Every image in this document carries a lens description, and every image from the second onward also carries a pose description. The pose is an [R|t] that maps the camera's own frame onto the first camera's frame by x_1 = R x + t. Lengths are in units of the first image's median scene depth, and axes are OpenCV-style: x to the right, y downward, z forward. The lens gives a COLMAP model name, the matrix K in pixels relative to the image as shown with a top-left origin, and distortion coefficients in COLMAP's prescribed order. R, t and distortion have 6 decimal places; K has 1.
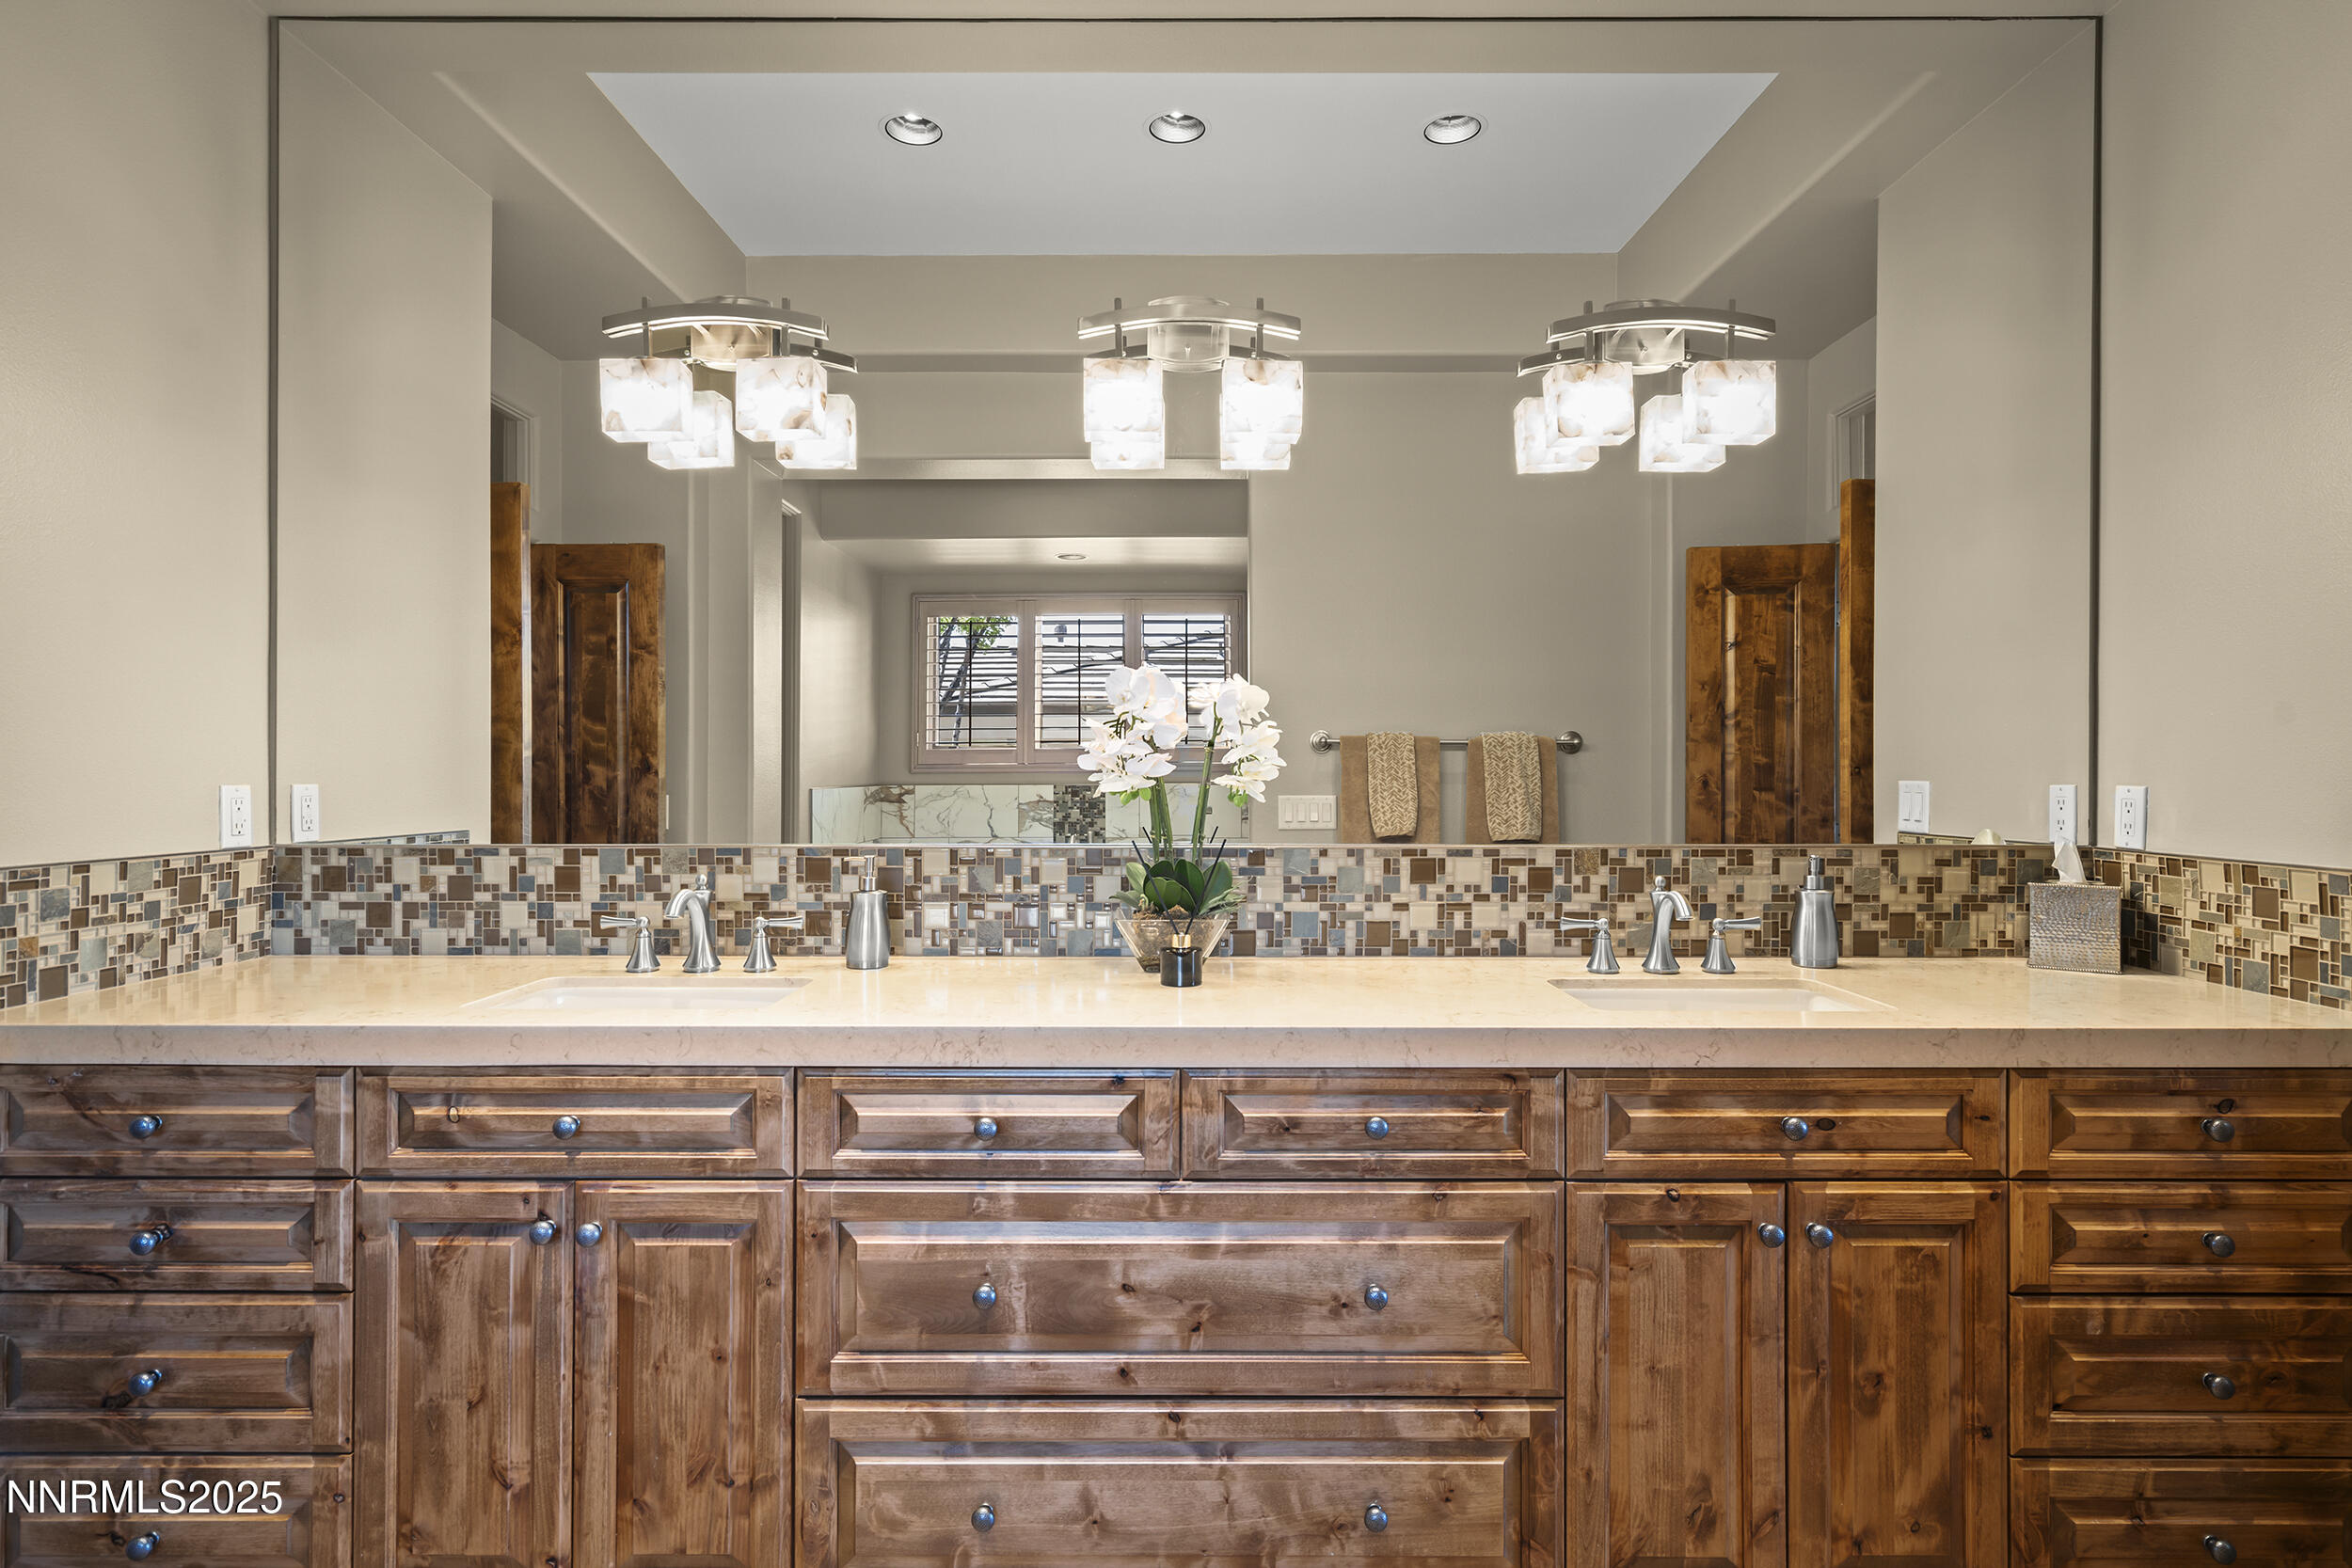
lens RADIAL K [[1241.0, 0, 1176.0], [0, 1241.0, 784.0], [0, 0, 1]] dist [0.001338, 0.001133]
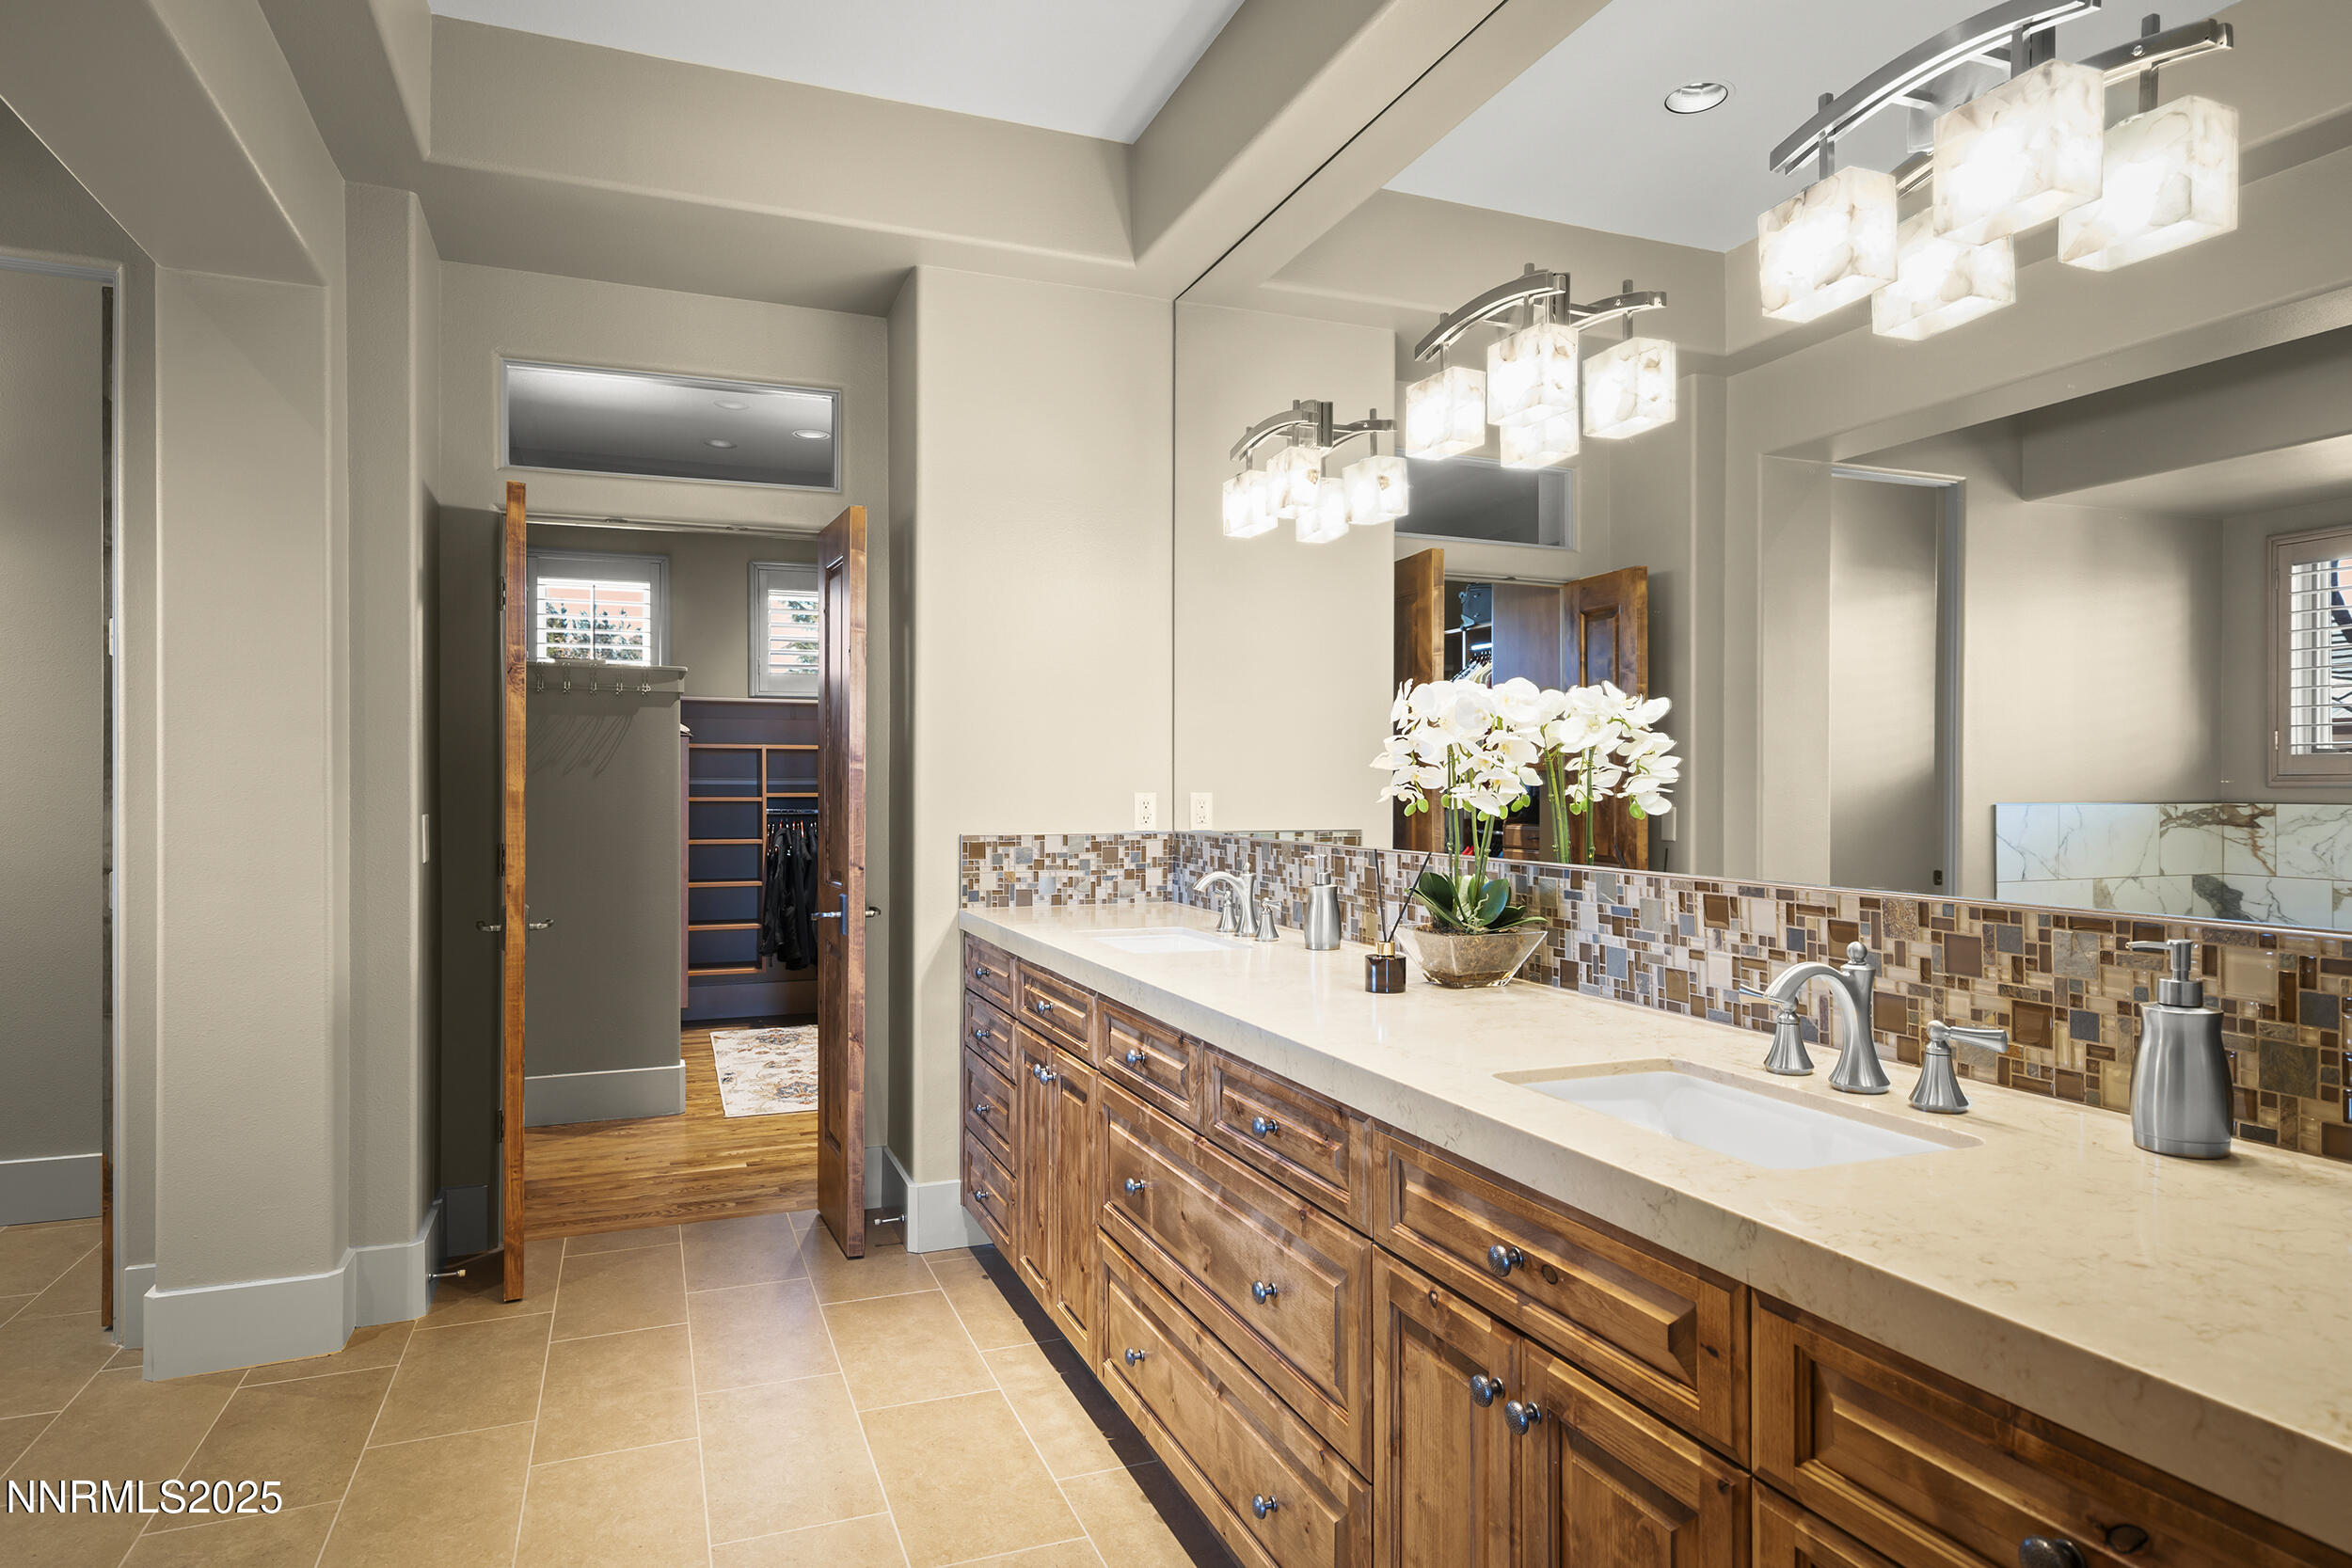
lens RADIAL K [[1344.3, 0, 1173.0], [0, 1344.3, 797.6], [0, 0, 1]] dist [0.007081, 0.000567]
pose [[0.375407, 0.008780, -0.926819, 0.890658], [-0.009161, 0.999941, 0.005762, -0.002992], [0.926815, 0.006328, 0.375465, 0.387647]]
